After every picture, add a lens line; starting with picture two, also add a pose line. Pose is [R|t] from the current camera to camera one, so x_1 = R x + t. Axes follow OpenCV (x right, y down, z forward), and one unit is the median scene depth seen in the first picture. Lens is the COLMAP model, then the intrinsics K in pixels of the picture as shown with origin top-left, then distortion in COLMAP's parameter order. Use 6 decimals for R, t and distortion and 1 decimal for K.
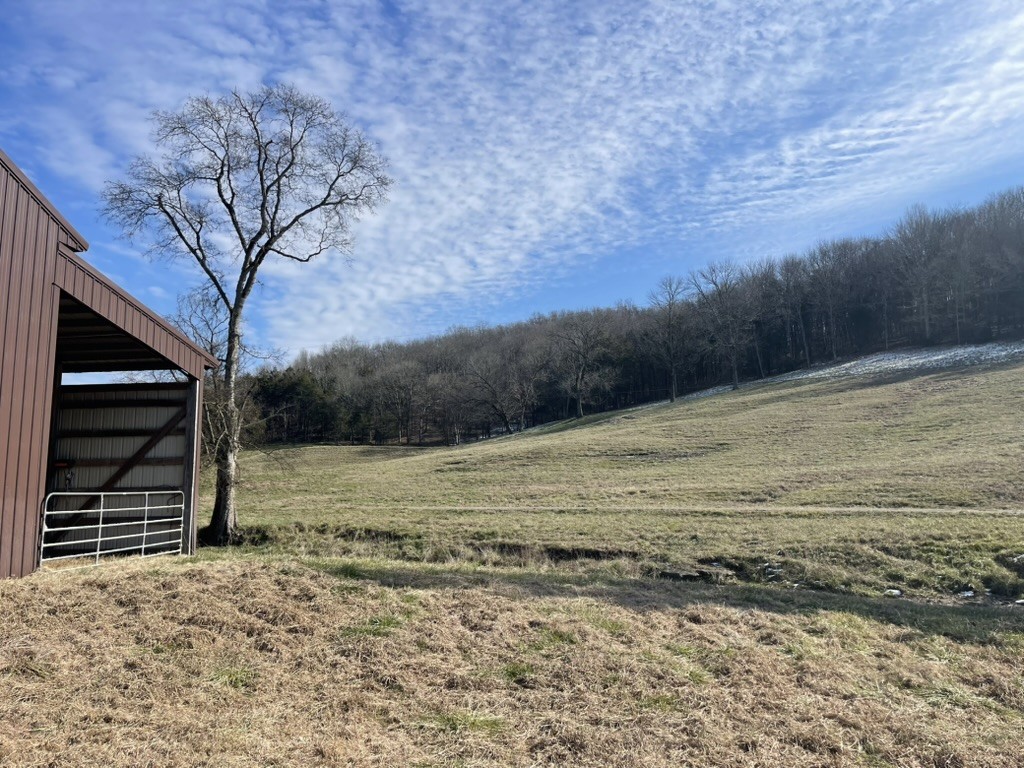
lens RADIAL K [[760.5, 0, 513.0], [0, 760.5, 379.8], [0, 0, 1]] dist [0.045688, -0.056965]
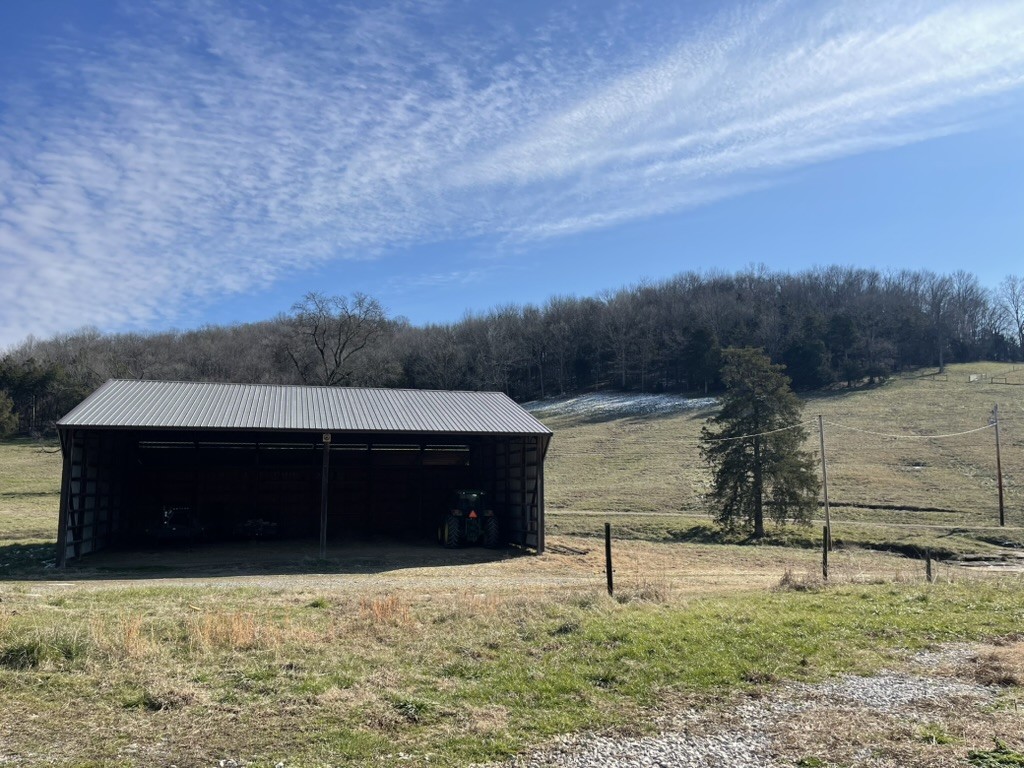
lens RADIAL K [[760.5, 0, 510.6], [0, 760.5, 387.1], [0, 0, 1]] dist [0.045688, -0.056965]
pose [[0.930975, 0.056763, 0.360642, -0.202480], [-0.063138, 0.997987, 0.005909, -0.059606], [-0.359581, -0.028271, 0.932686, -0.298294]]
